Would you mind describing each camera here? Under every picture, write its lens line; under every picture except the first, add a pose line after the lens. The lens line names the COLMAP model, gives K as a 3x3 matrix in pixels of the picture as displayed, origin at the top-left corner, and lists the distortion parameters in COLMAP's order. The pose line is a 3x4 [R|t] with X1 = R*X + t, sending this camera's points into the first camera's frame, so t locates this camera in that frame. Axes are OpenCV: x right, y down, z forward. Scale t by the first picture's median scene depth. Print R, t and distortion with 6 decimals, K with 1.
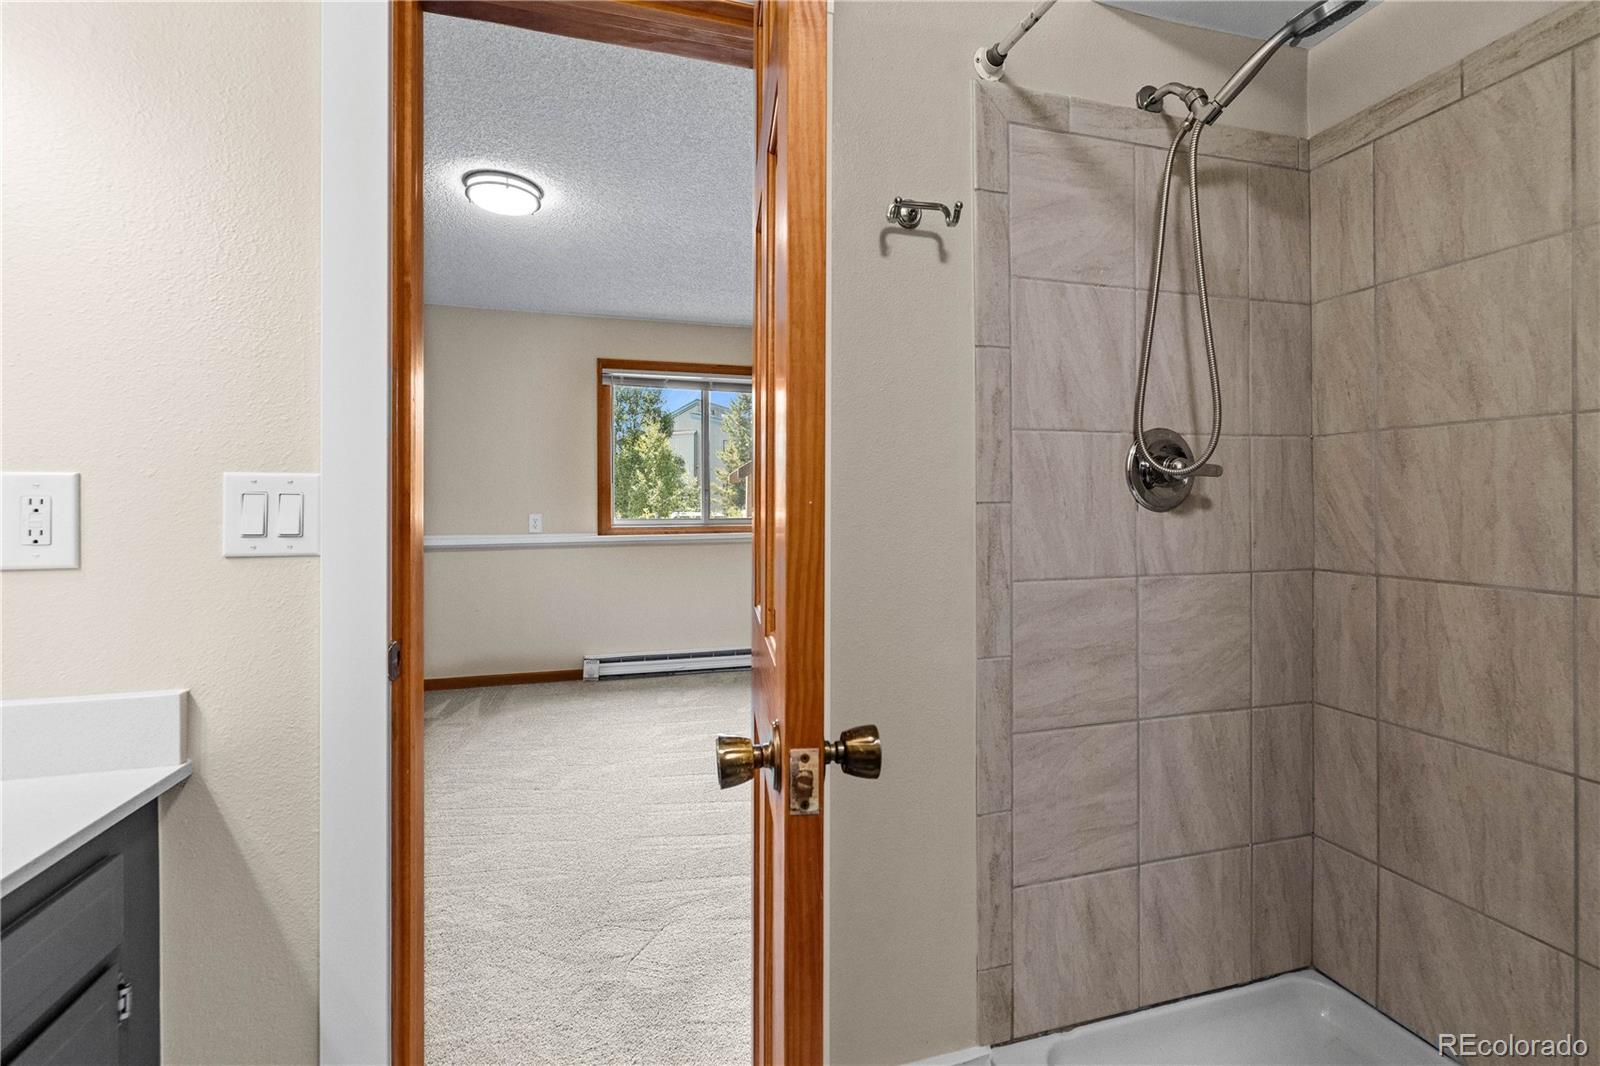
lens RADIAL K [[671.2, 0, 797.8], [0, 671.2, 518.5], [0, 0, 1]] dist [0.000153, -0.000018]
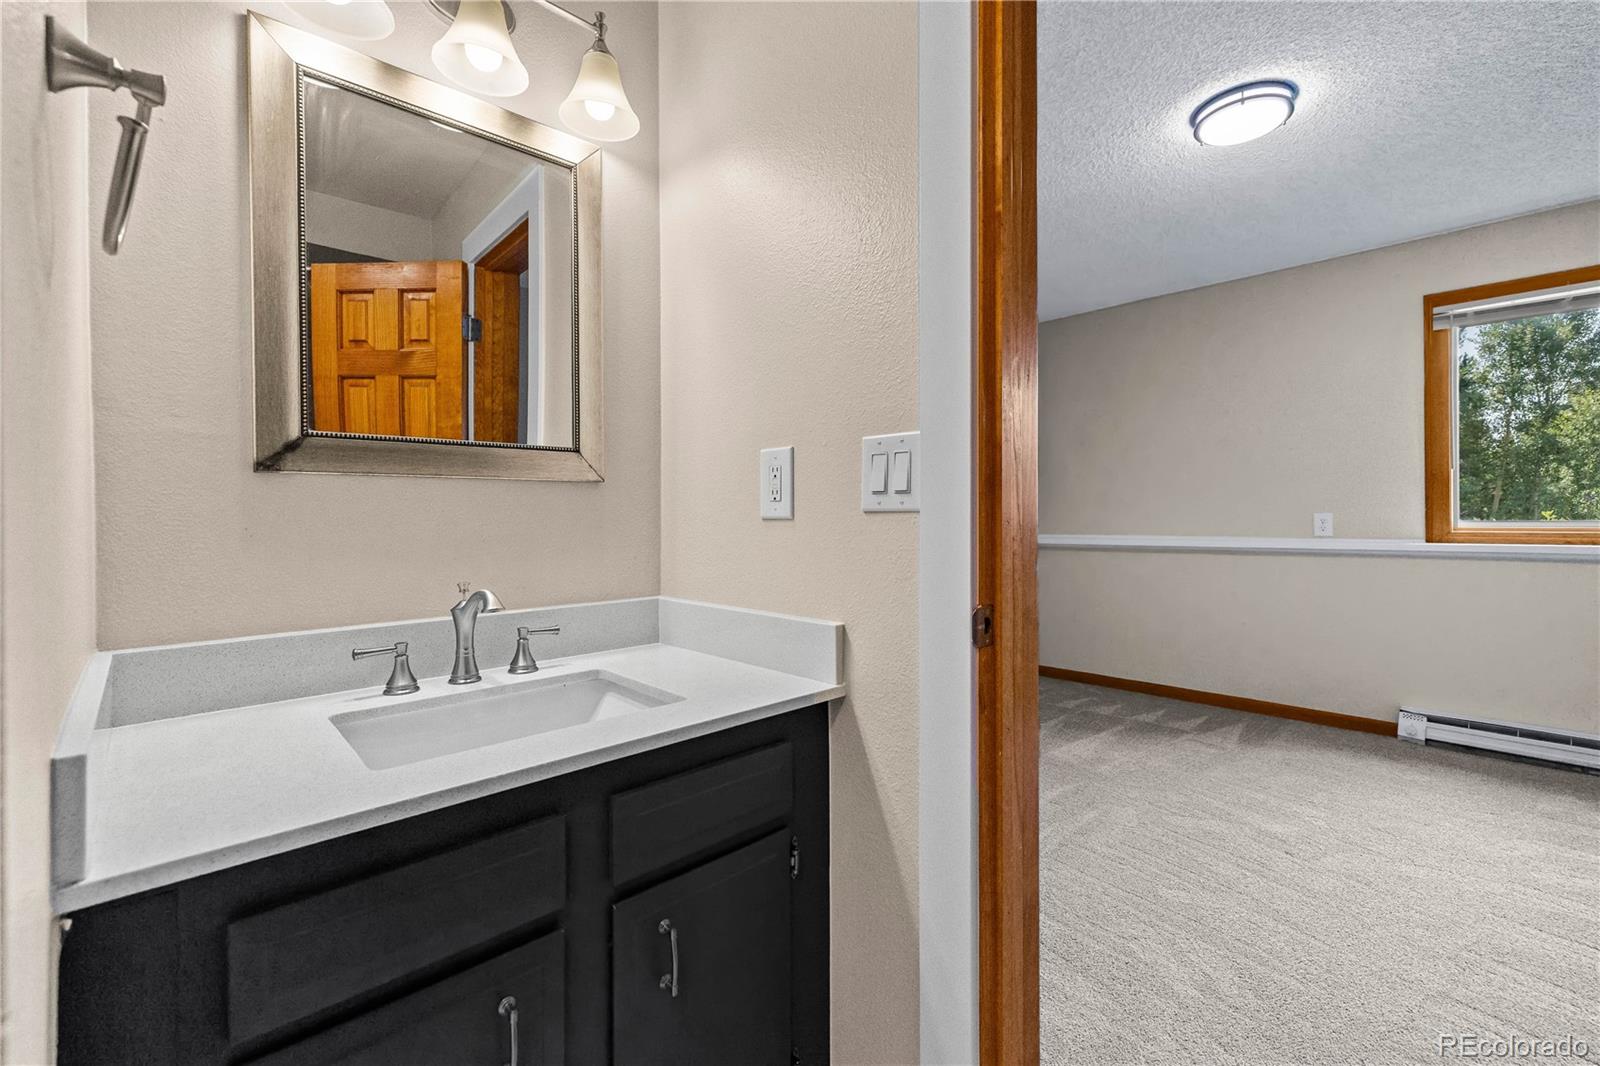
lens RADIAL K [[671.2, 0, 797.8], [0, 671.2, 518.5], [0, 0, 1]] dist [0.000153, -0.000018]
pose [[0.471709, 0.003618, -0.881747, 0.037763], [-0.016875, 0.999845, -0.004926, 0.029098], [0.881593, 0.017203, 0.471697, 0.139319]]
